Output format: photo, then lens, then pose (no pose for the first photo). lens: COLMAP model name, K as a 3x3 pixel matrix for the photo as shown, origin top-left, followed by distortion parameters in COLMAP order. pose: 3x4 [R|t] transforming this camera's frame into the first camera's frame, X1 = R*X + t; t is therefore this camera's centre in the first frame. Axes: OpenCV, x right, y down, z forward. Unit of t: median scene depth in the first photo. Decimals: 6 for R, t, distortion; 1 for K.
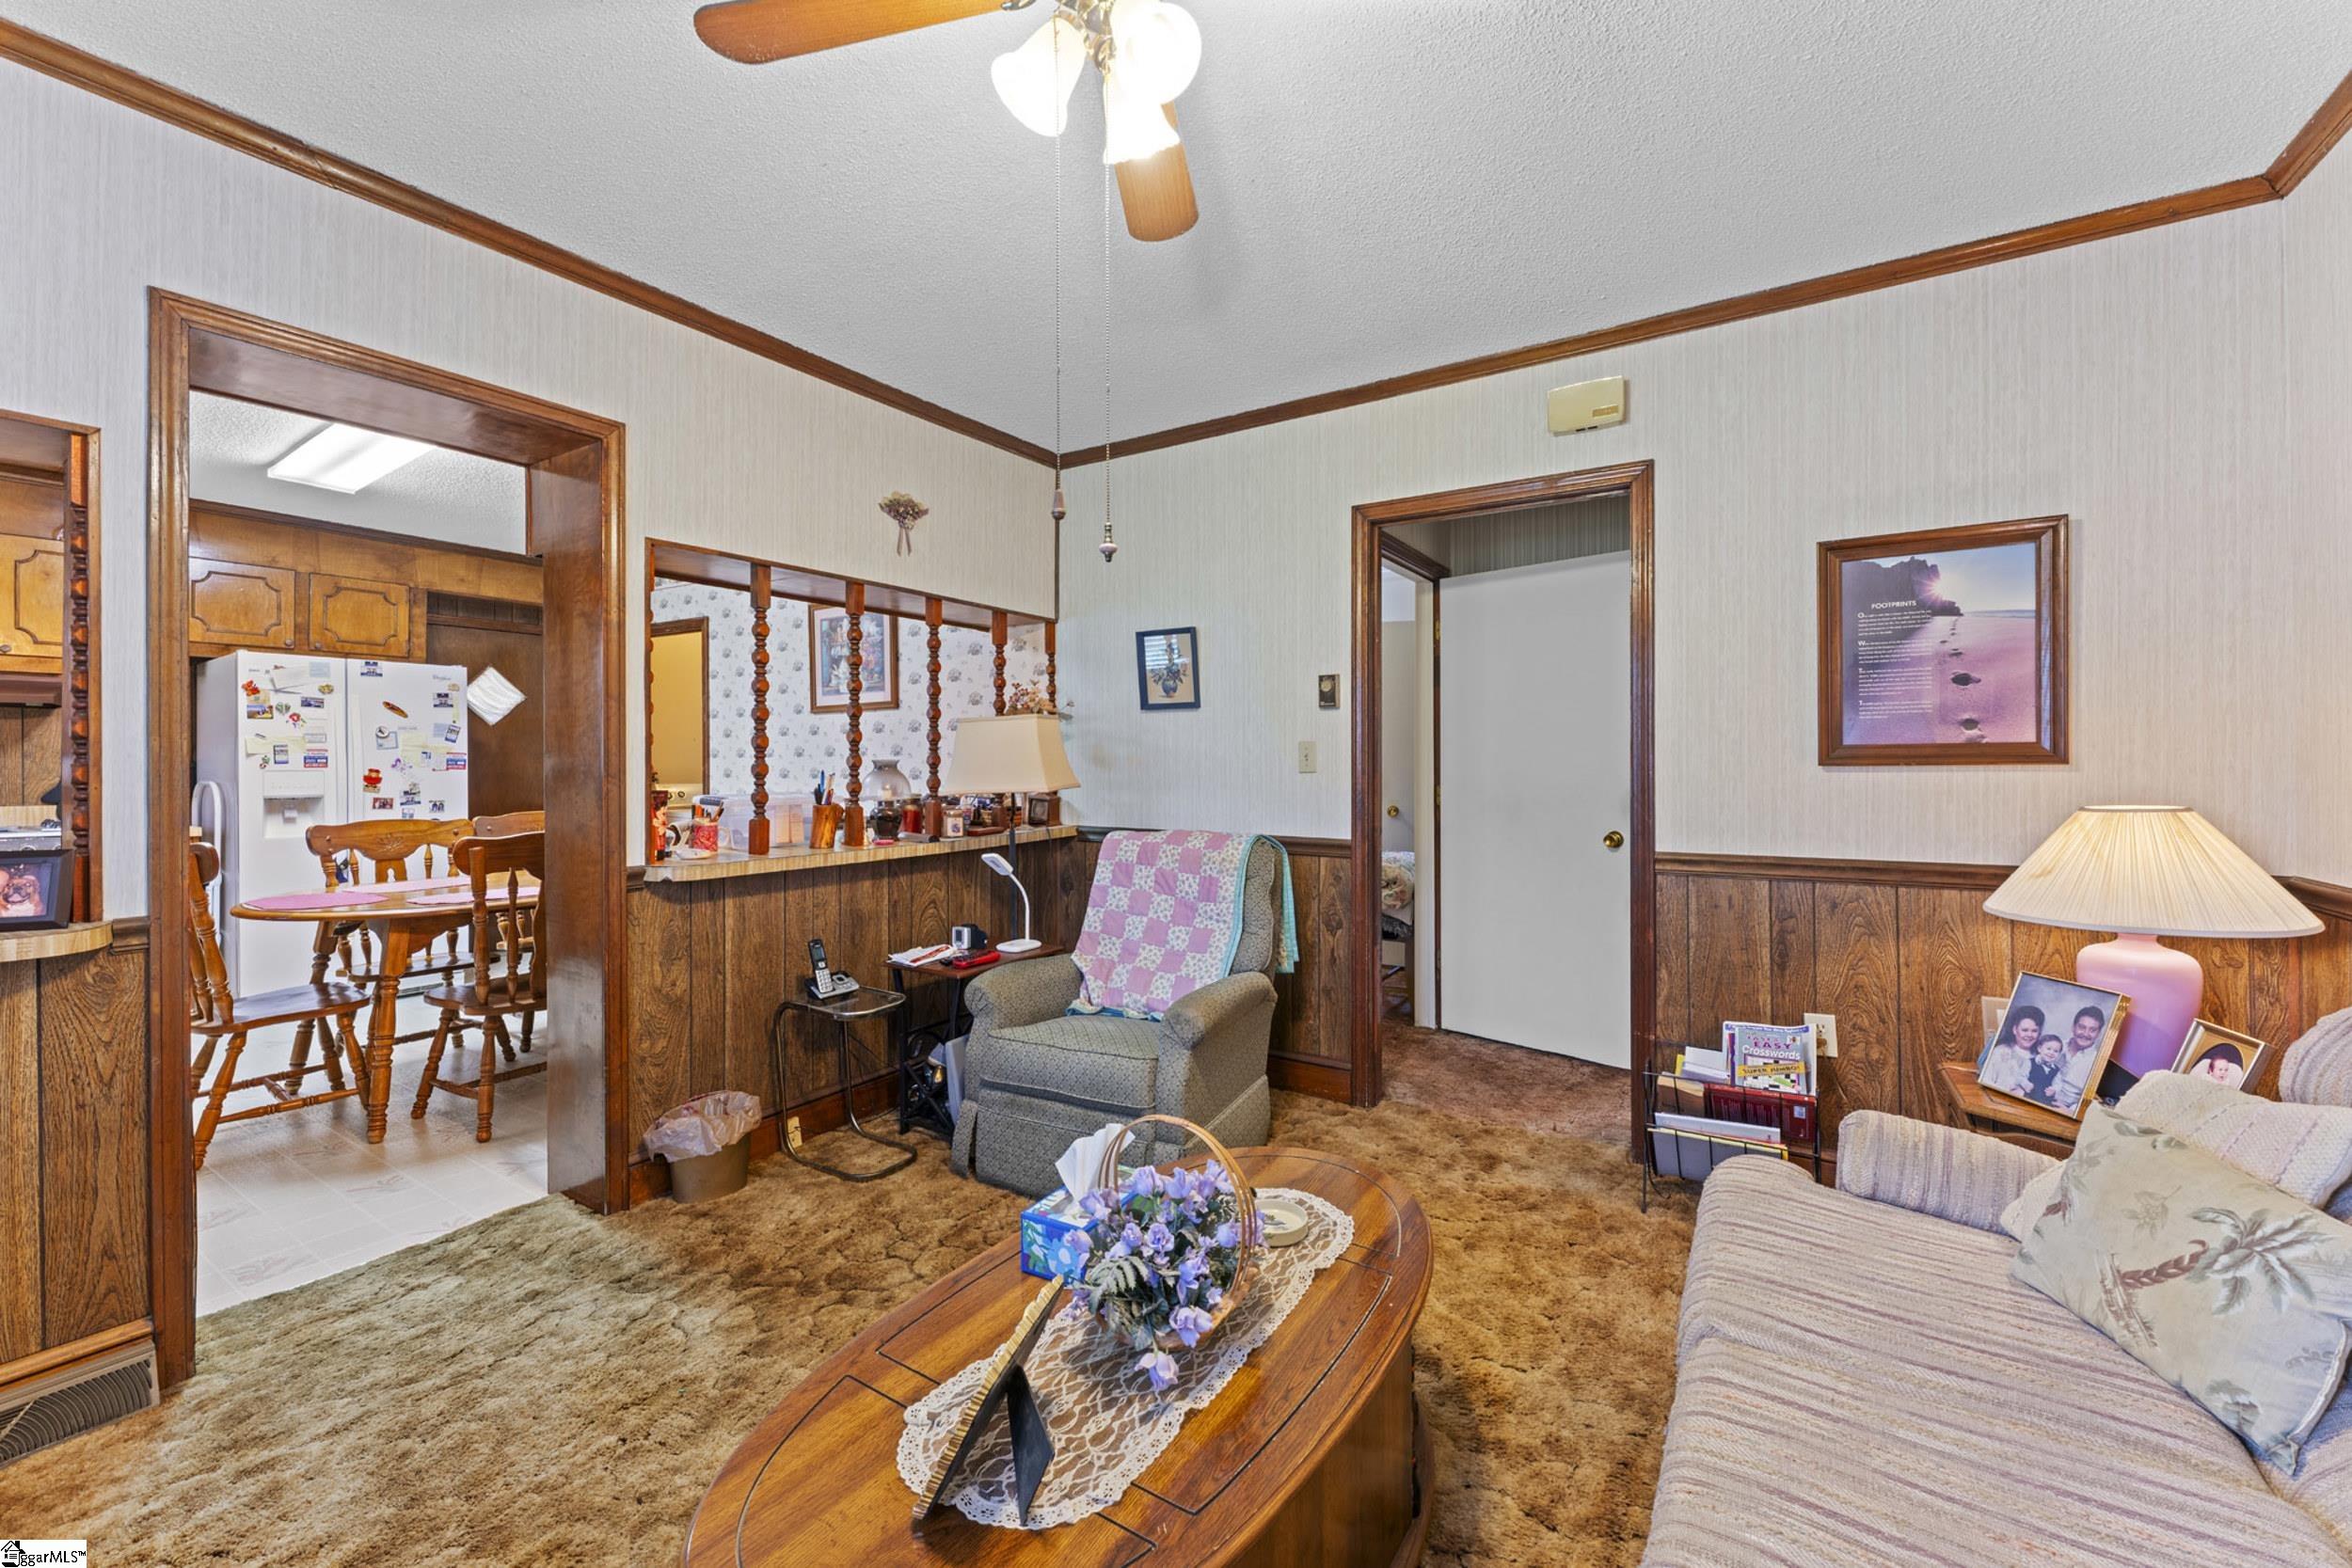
lens RADIAL K [[952.9, 0, 1158.6], [0, 952.9, 766.5], [0, 0, 1]] dist [0.002130, 0.000331]
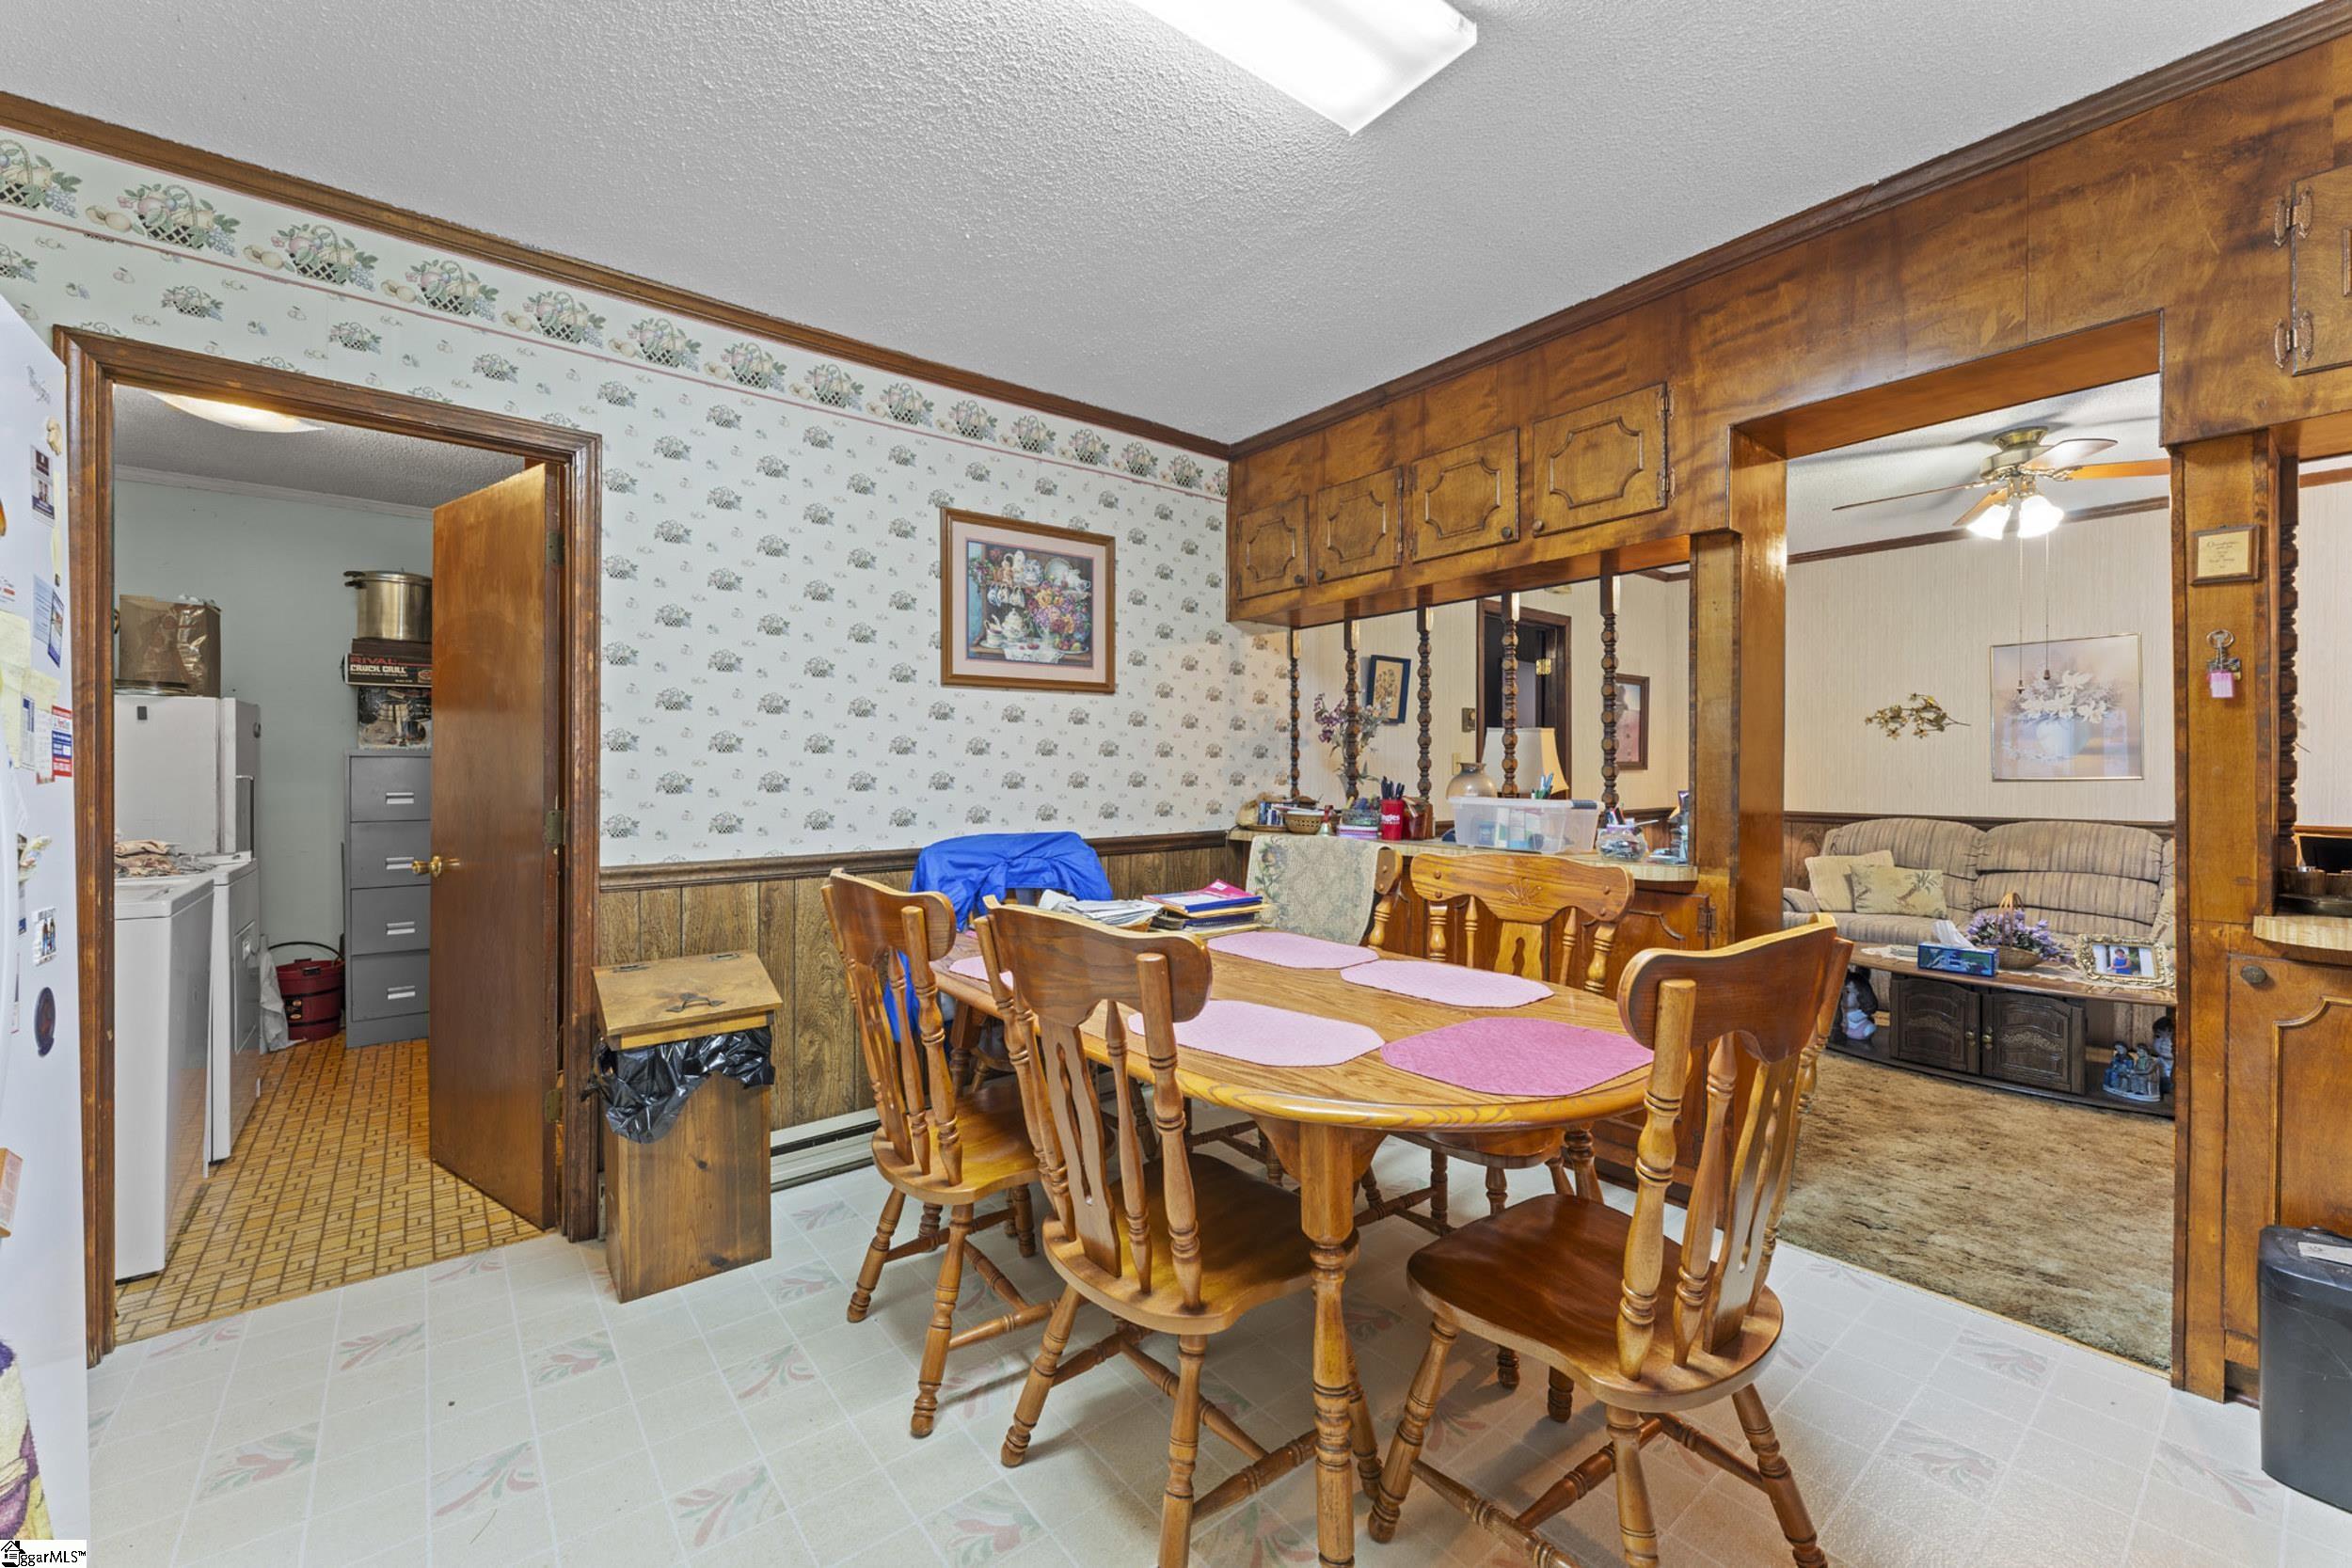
lens RADIAL K [[952.9, 0, 1169.0], [0, 952.9, 776.3], [0, 0, 1]] dist [0.002130, 0.000331]
pose [[0.297778, 0.000823, 0.954635, -0.971541], [0.004098, 0.999989, -0.002141, 0.006222], [-0.954626, 0.004549, 0.297771, 0.719827]]
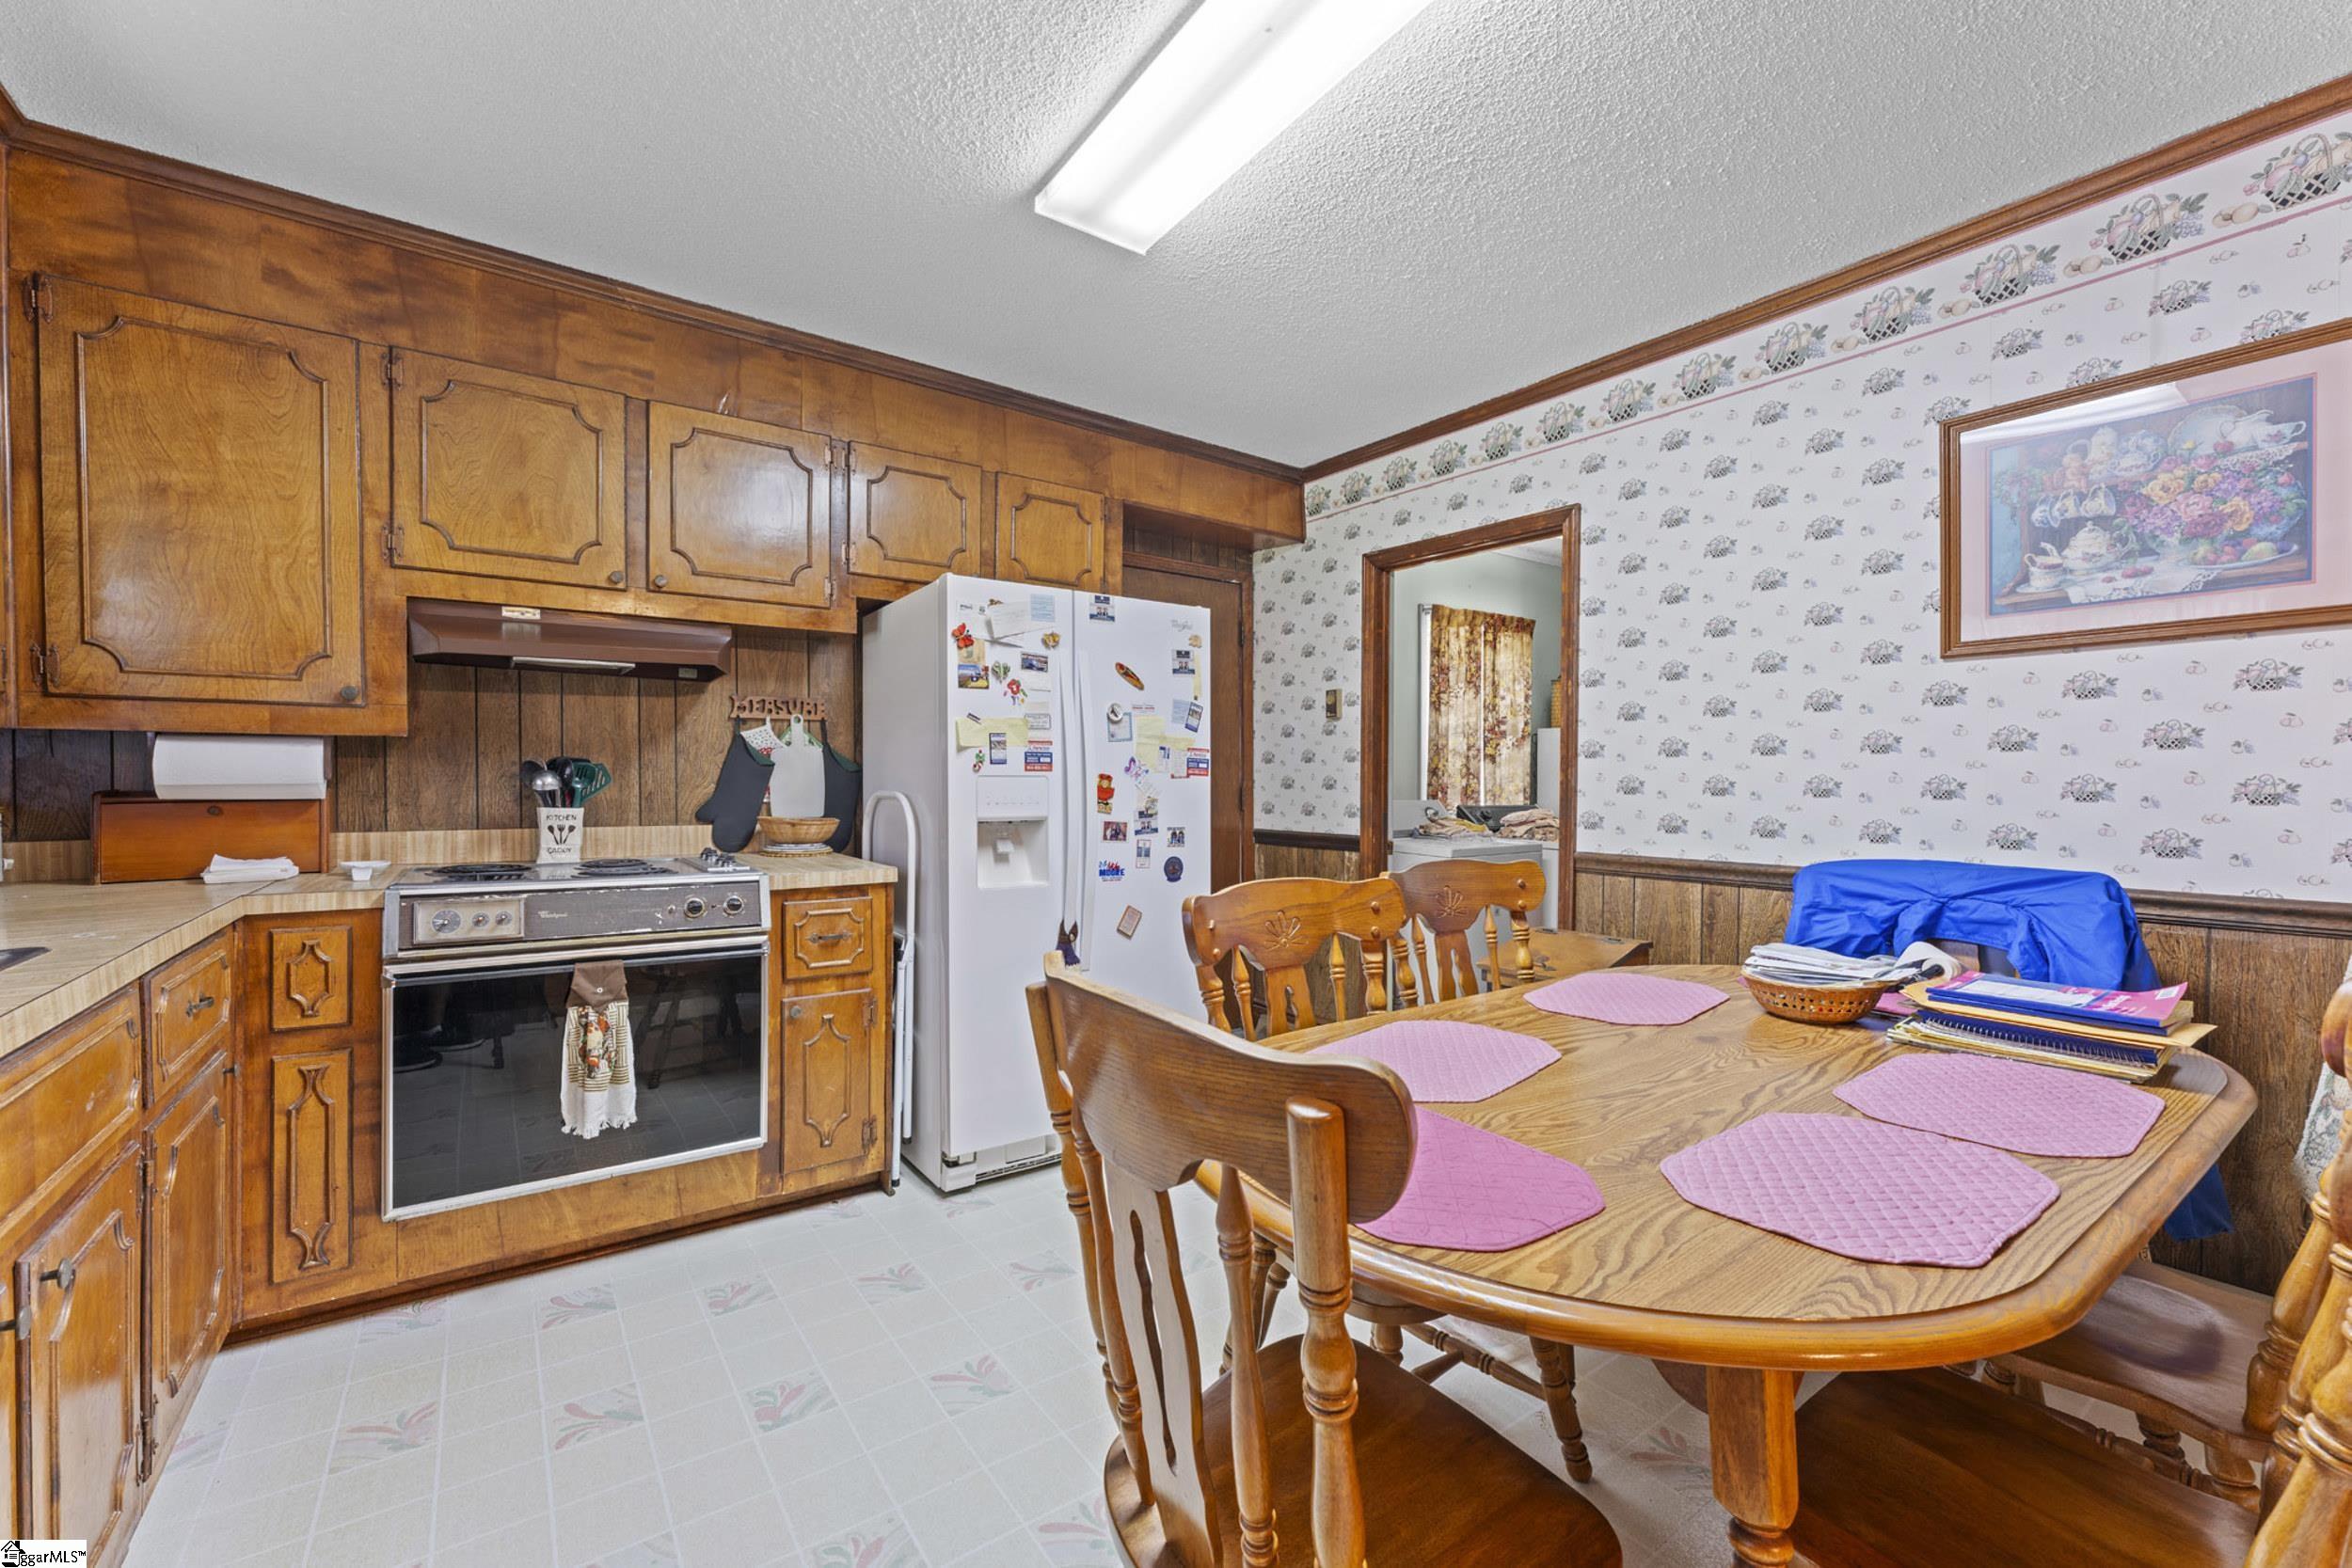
lens RADIAL K [[952.9, 0, 1174.5], [0, 952.9, 790.2], [0, 0, 1]] dist [0.002130, 0.000331]
pose [[0.938663, 0.010131, -0.344686, -0.590074], [-0.006499, 0.999911, 0.011691, 0.005605], [0.344773, -0.008734, 0.938645, 0.463060]]
